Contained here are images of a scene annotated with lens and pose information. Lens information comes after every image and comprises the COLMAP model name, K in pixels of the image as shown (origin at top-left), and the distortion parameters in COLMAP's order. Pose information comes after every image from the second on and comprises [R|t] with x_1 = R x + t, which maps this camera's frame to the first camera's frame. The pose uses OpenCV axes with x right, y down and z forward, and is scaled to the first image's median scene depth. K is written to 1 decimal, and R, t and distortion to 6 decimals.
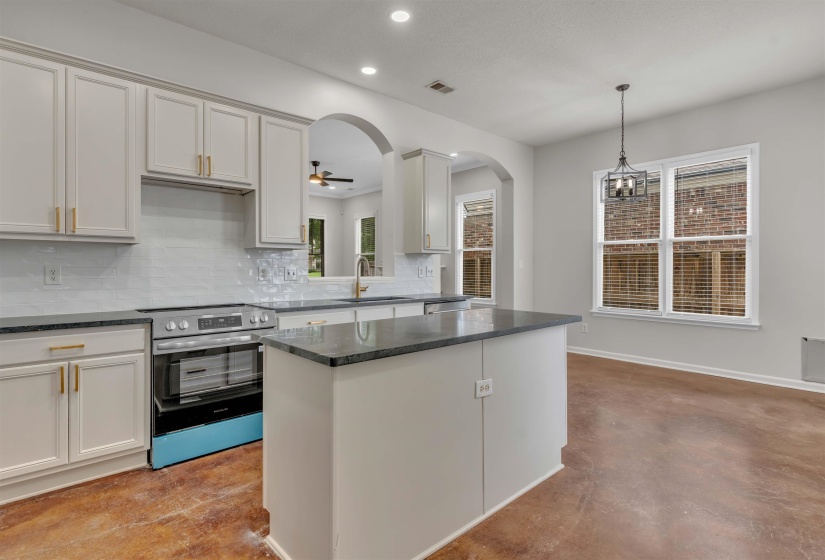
lens RADIAL K [[409.4, 0, 417.2], [0, 409.4, 266.7], [0, 0, 1]] dist [-0.000097, 0.000315]
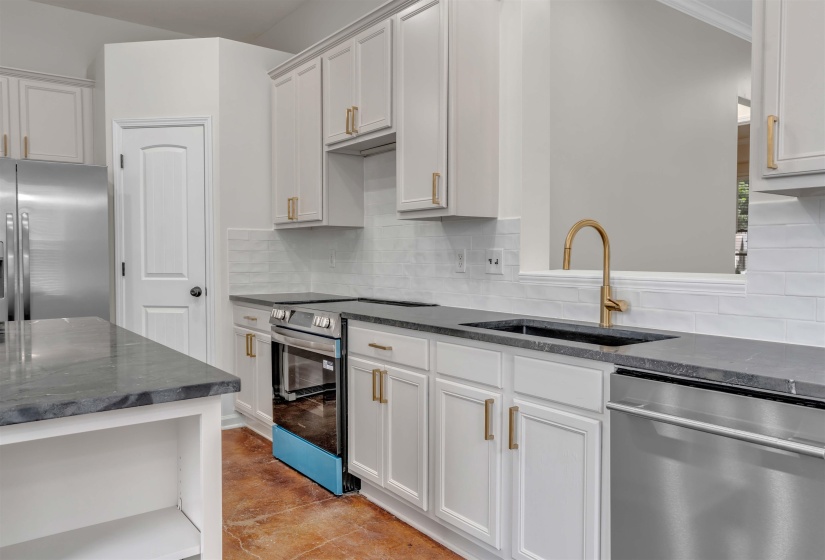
lens RADIAL K [[607.1, 0, 408.6], [0, 607.1, 277.5], [0, 0, 1]] dist [0.001754, -0.005965]
pose [[-0.092787, 0.040464, -0.994863, 0.648488], [0.005696, 0.999179, 0.040108, 0.007032], [0.995670, -0.001945, -0.092941, 1.233351]]
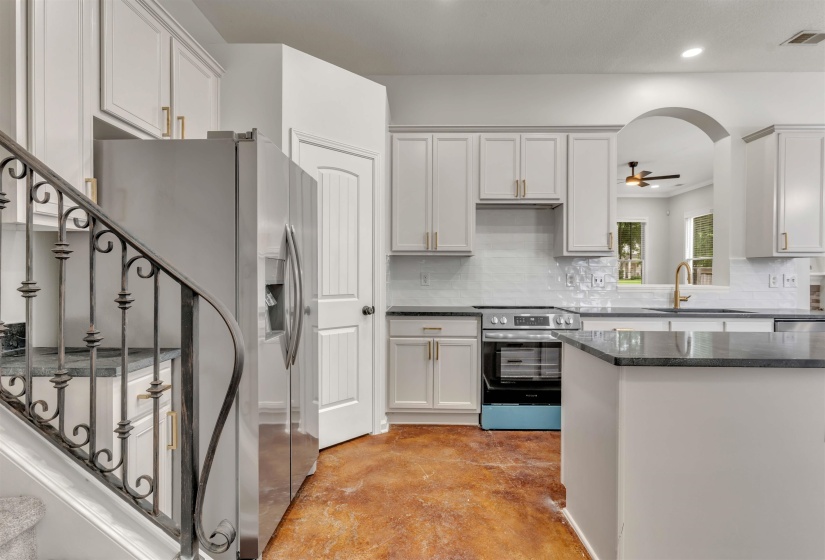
lens RADIAL K [[409.4, 0, 415.7], [0, 409.4, 276.8], [0, 0, 1]] dist [-0.000097, 0.000315]
pose [[0.732009, 0.008128, -0.681246, 0.069857], [-0.002337, 0.999953, 0.009419, -0.000889], [0.681291, -0.005302, 0.731994, -0.079778]]
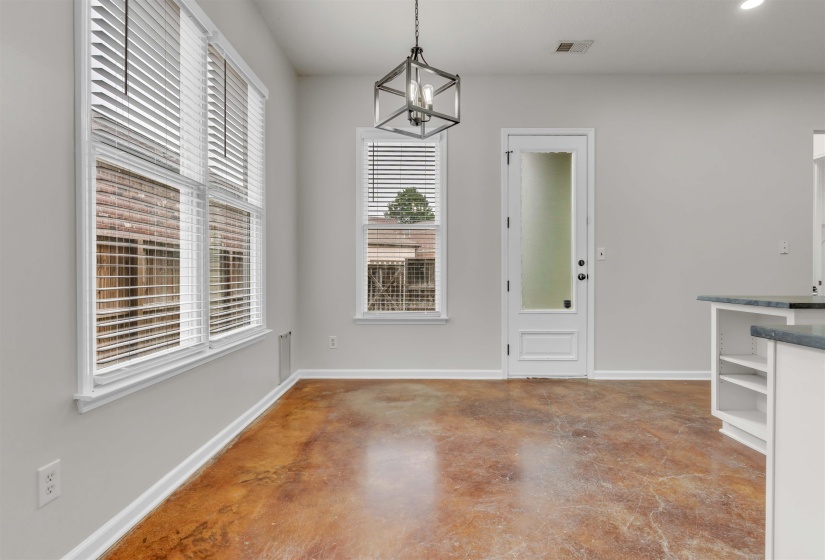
lens RADIAL K [[409.4, 0, 413.6], [0, 409.4, 277.9], [0, 0, 1]] dist [-0.000097, 0.000315]
pose [[-0.730555, -0.004151, 0.682841, 0.178513], [-0.003963, 0.999990, 0.001838, 0.061995], [-0.682842, -0.001363, -0.730565, 2.054896]]
